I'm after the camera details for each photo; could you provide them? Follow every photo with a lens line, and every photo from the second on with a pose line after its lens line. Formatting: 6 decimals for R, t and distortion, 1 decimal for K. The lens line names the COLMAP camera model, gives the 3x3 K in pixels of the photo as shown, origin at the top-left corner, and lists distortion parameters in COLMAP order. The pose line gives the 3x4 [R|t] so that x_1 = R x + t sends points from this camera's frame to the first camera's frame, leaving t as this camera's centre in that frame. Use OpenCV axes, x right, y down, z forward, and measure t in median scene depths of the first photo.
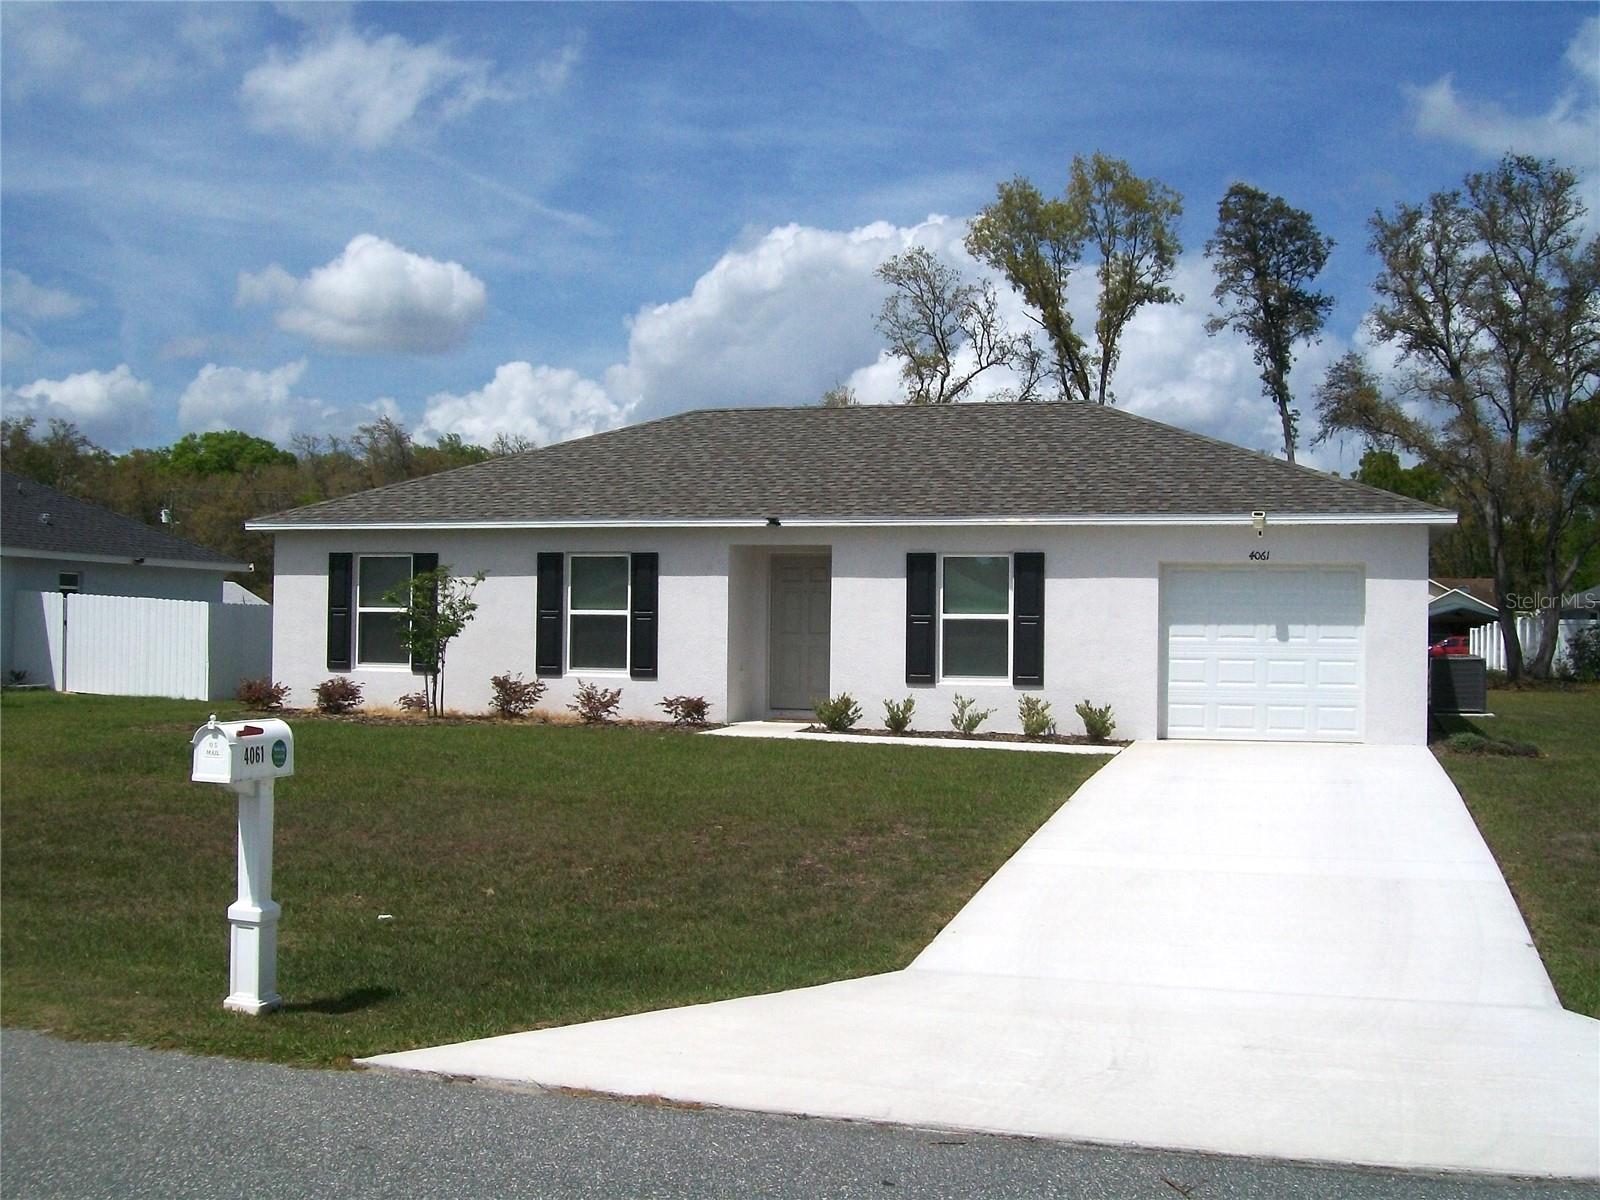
lens RADIAL K [[1726.0, 0, 800.0], [0, 1726.0, 600.0], [0, 0, 1]] dist [-0.159493, 0.044586]
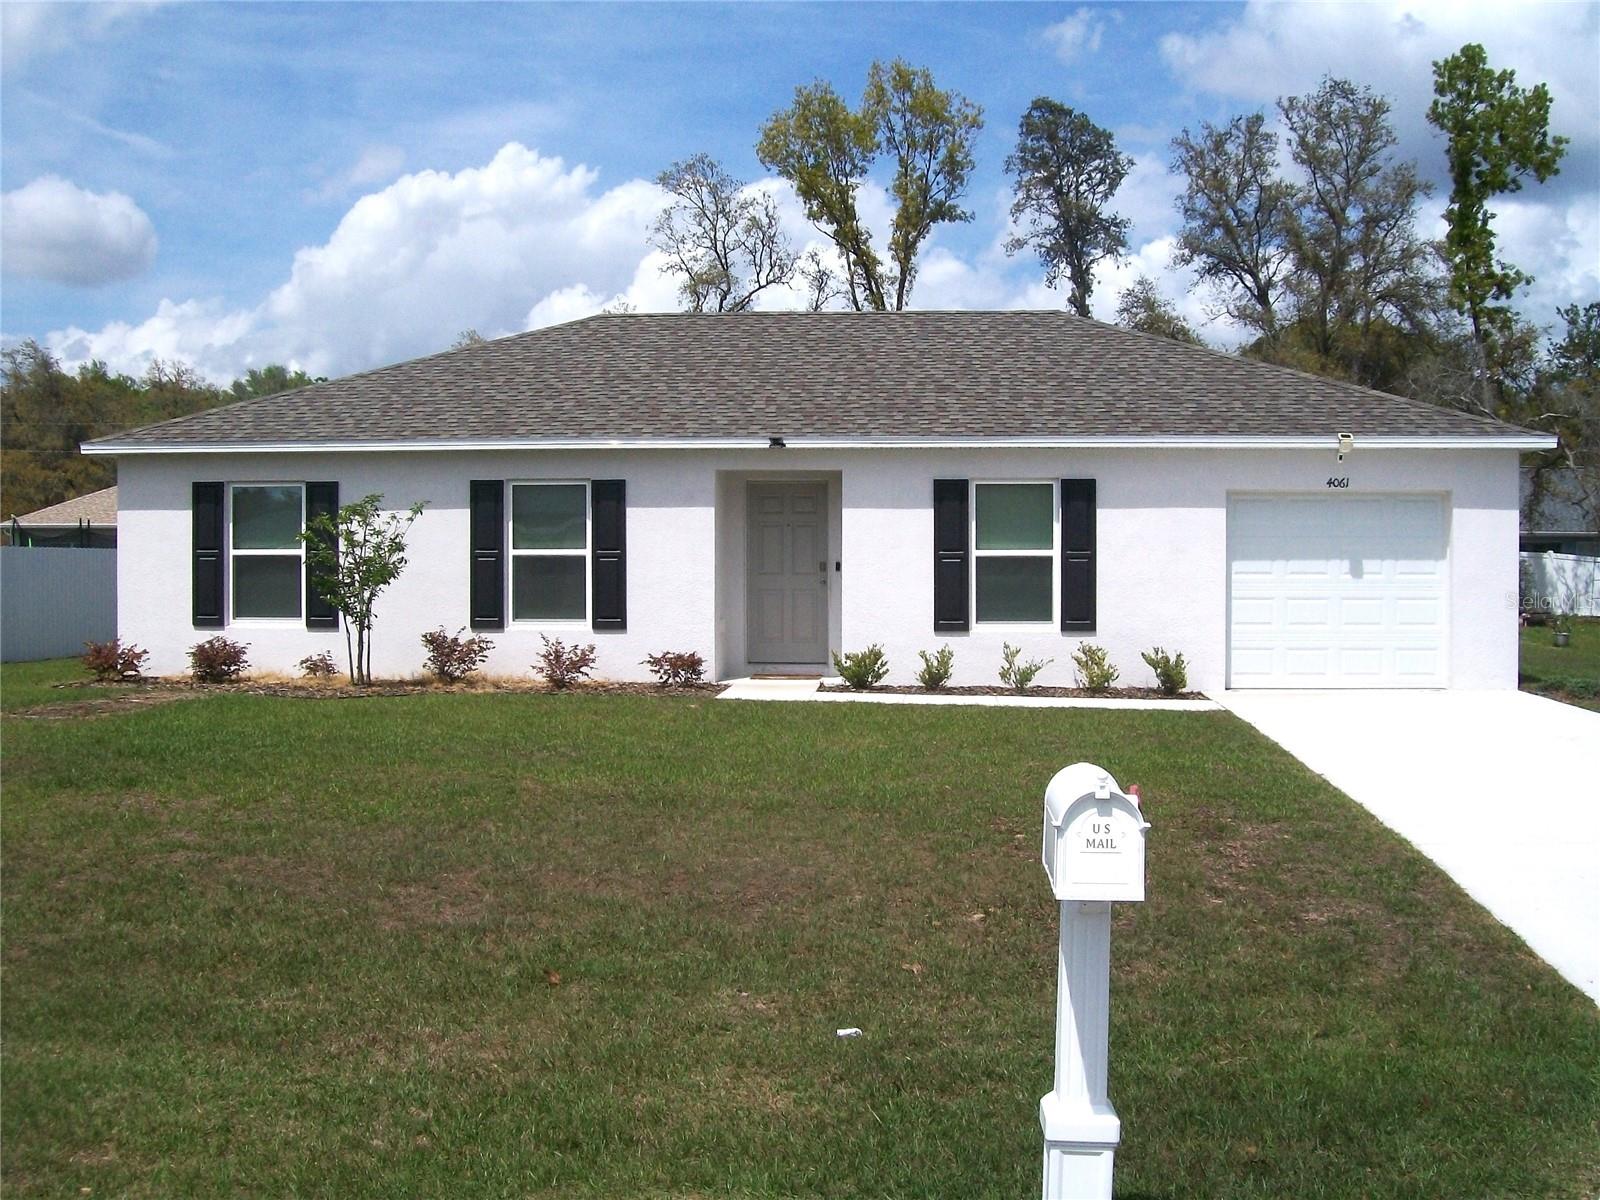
lens RADIAL K [[1726.0, 0, 800.0], [0, 1726.0, 600.0], [0, 0, 1]] dist [-0.159493, 0.044586]
pose [[0.976809, -0.015673, 0.213540, -0.179217], [0.007386, 0.999190, 0.039547, -0.001616], [-0.213987, -0.037053, 0.976133, 0.169559]]
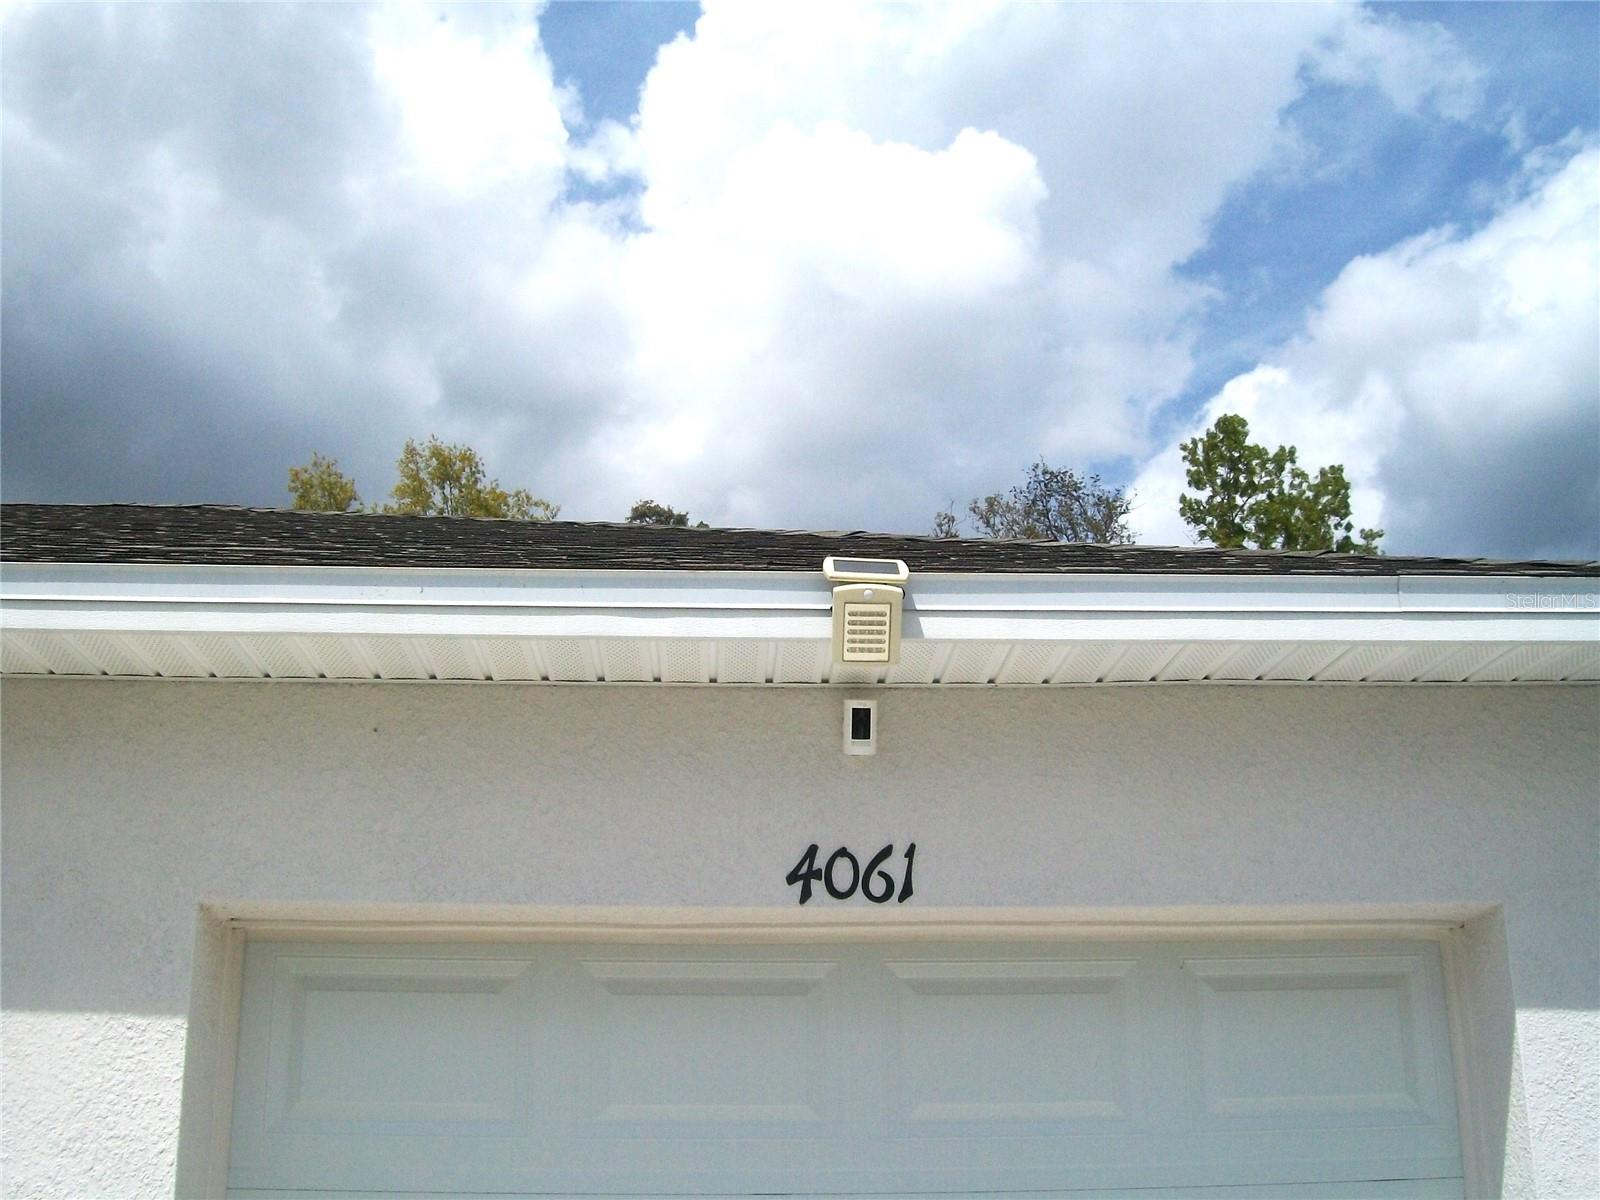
lens RADIAL K [[1726.0, 0, 800.0], [0, 1726.0, 600.0], [0, 0, 1]] dist [-0.159493, 0.044586]
pose [[0.939683, 0.084099, 0.331547, 0.191283], [0.018300, 0.955554, -0.294249, -0.003811], [-0.341557, 0.282568, 0.896378, 0.774425]]
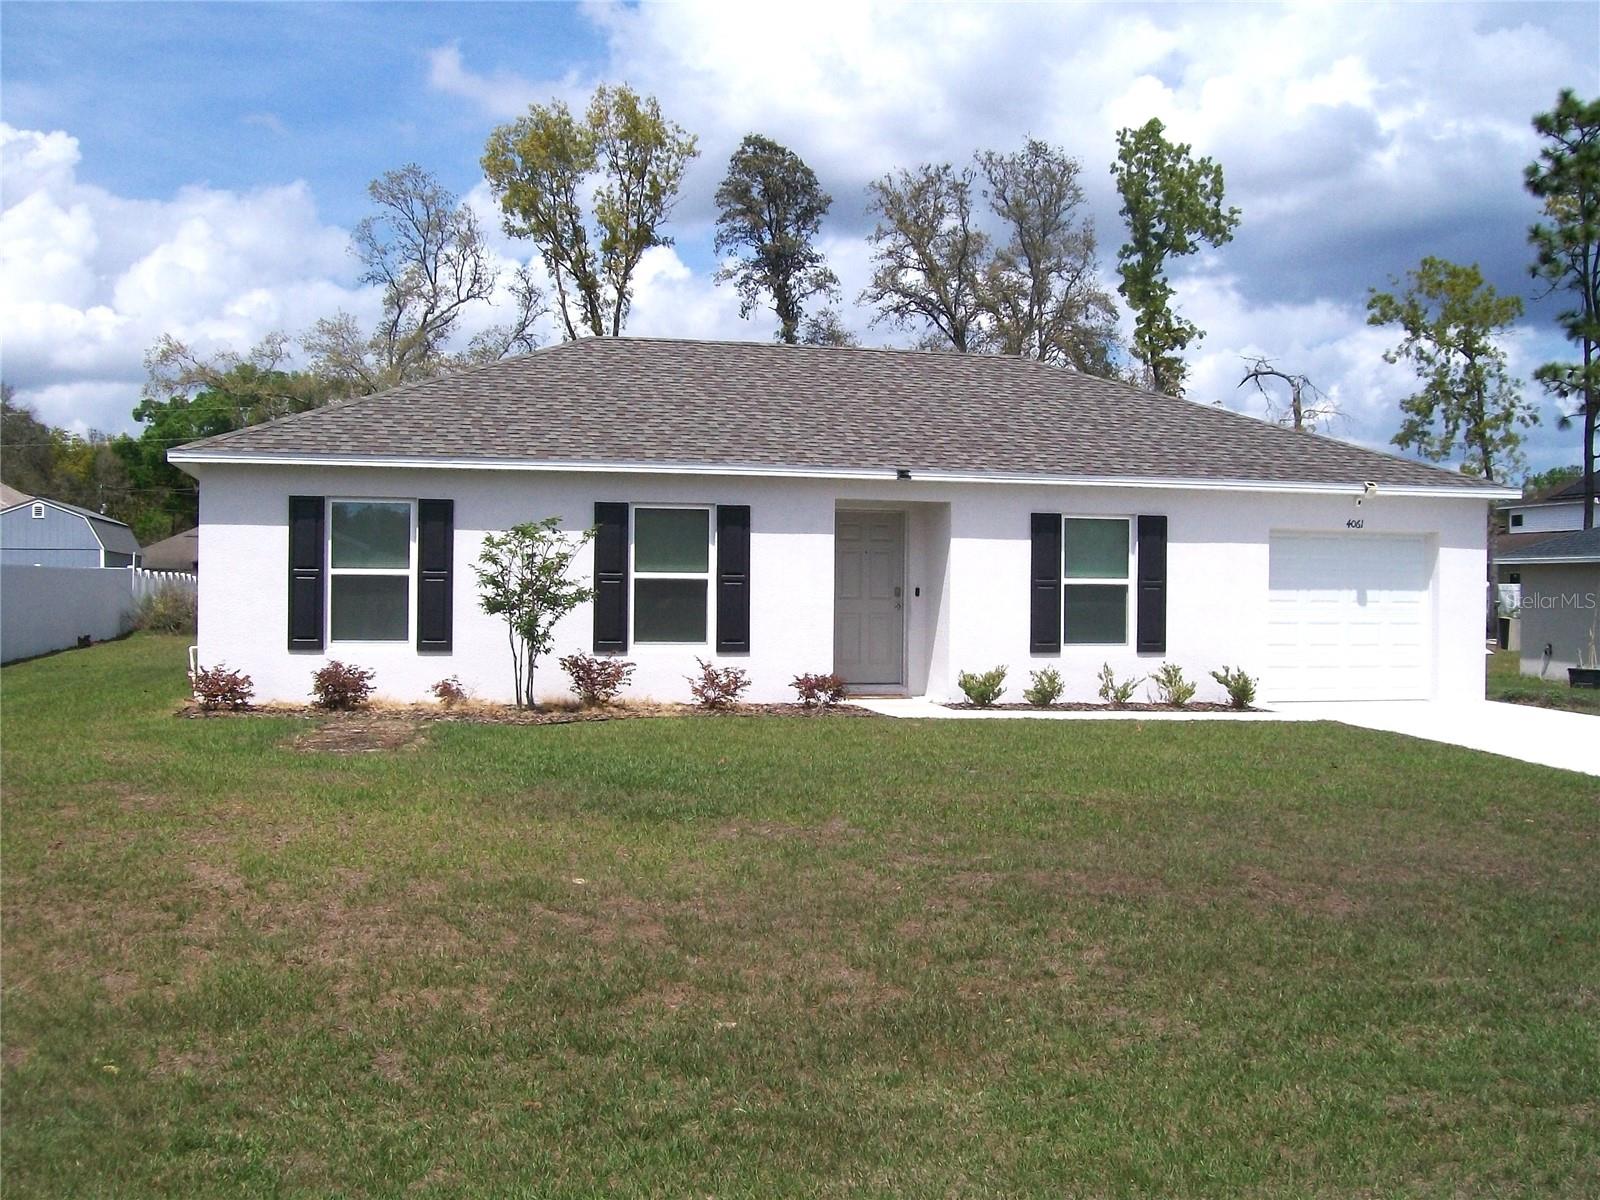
lens RADIAL K [[1726.0, 0, 800.0], [0, 1726.0, 600.0], [0, 0, 1]] dist [-0.159493, 0.044586]
pose [[0.856135, -0.007511, 0.516697, -0.503458], [-0.009093, 0.999521, 0.029597, -0.006327], [-0.516672, -0.030038, 0.855656, 0.258963]]
